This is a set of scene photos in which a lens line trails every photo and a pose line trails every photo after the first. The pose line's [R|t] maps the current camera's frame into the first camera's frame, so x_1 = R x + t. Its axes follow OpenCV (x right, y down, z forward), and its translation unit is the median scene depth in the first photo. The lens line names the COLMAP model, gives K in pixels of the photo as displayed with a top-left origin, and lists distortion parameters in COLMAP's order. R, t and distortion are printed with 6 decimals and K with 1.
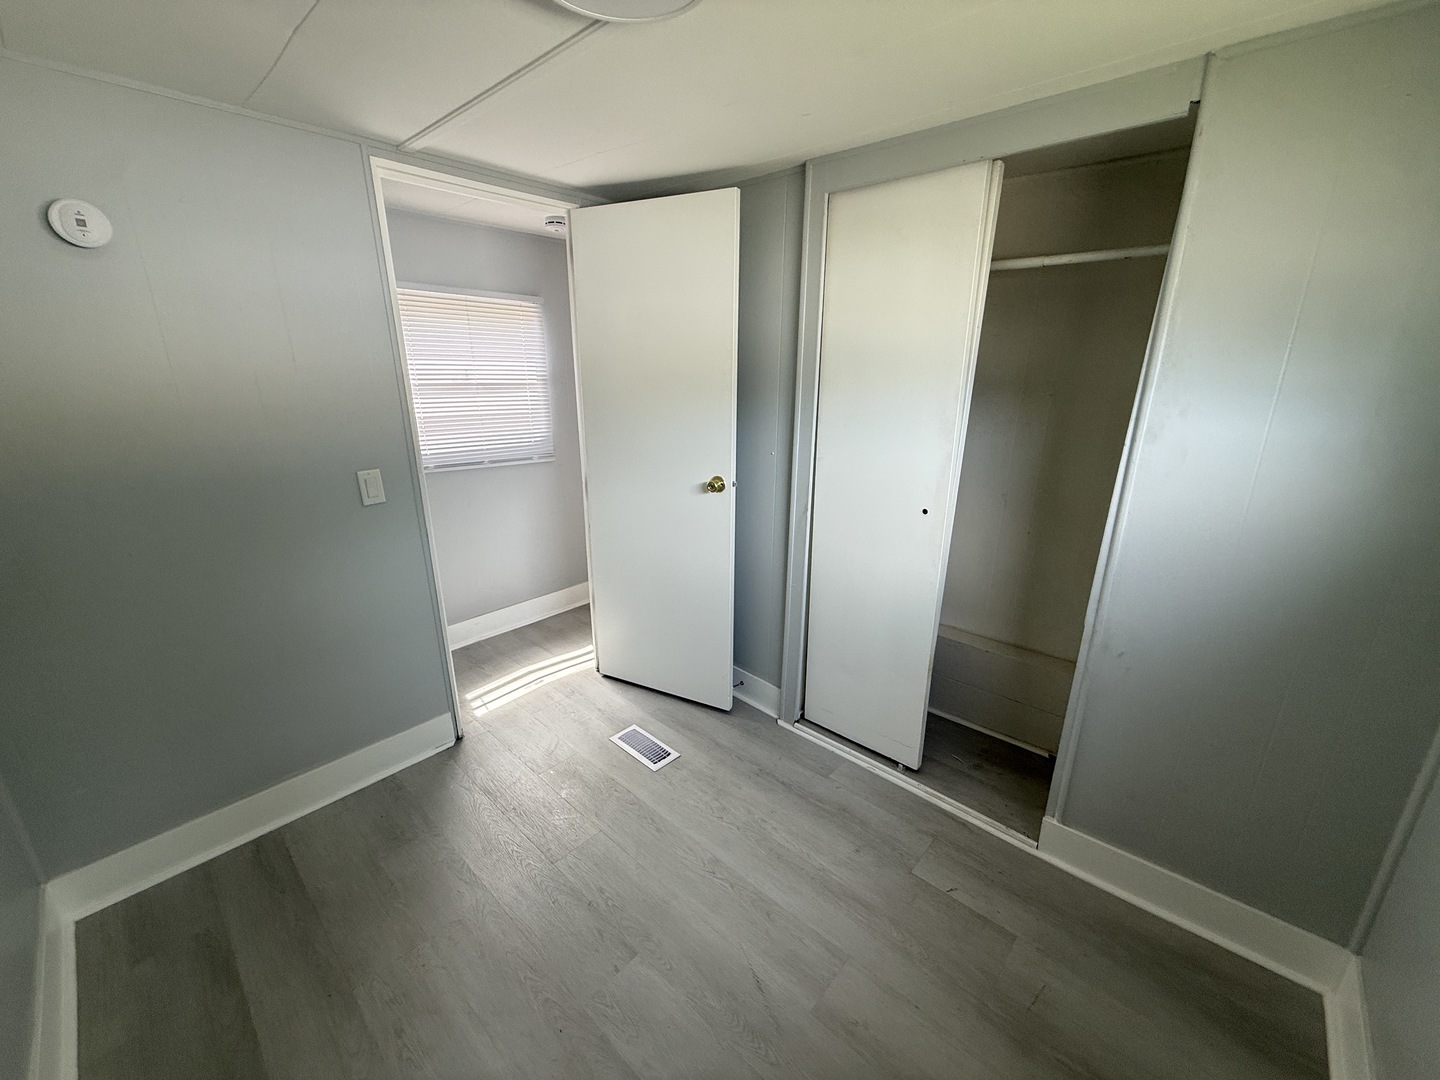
lens RADIAL K [[572.6, 0, 716.7], [0, 572.6, 539.7], [0, 0, 1]] dist [0.000172, -0.000743]
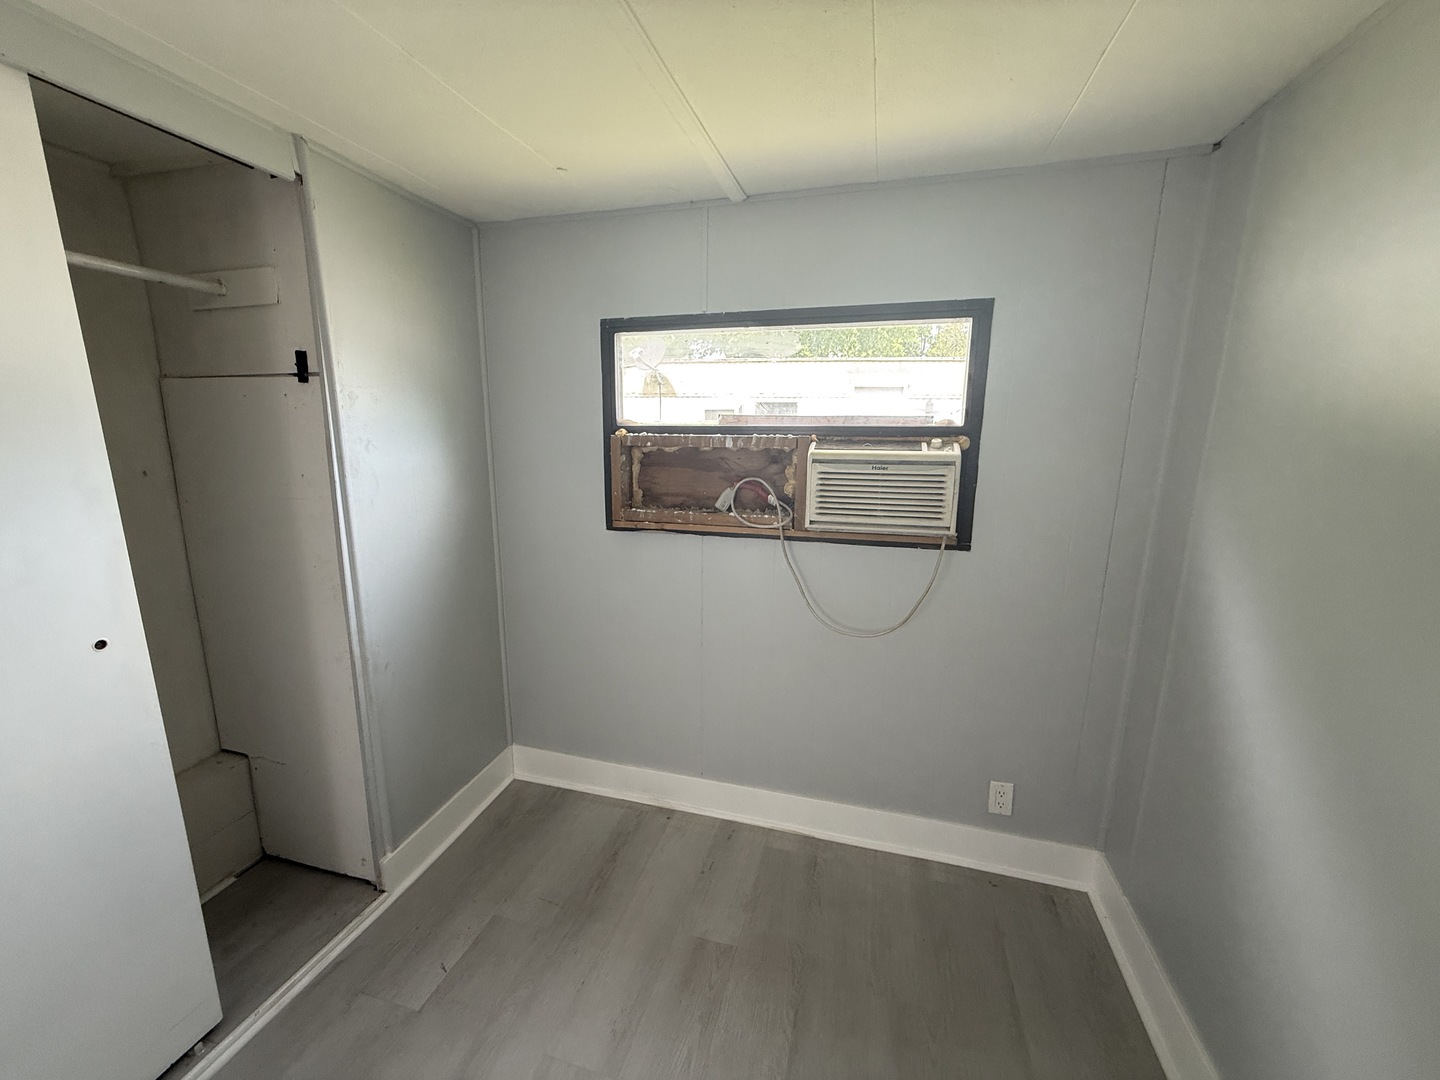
lens RADIAL K [[572.6, 0, 716.7], [0, 572.6, 539.7], [0, 0, 1]] dist [0.000172, -0.000743]
pose [[-0.449233, -0.185810, 0.873879, -0.478116], [0.242840, 0.915912, 0.319584, -0.212421], [-0.859778, 0.355781, -0.366335, 0.740375]]
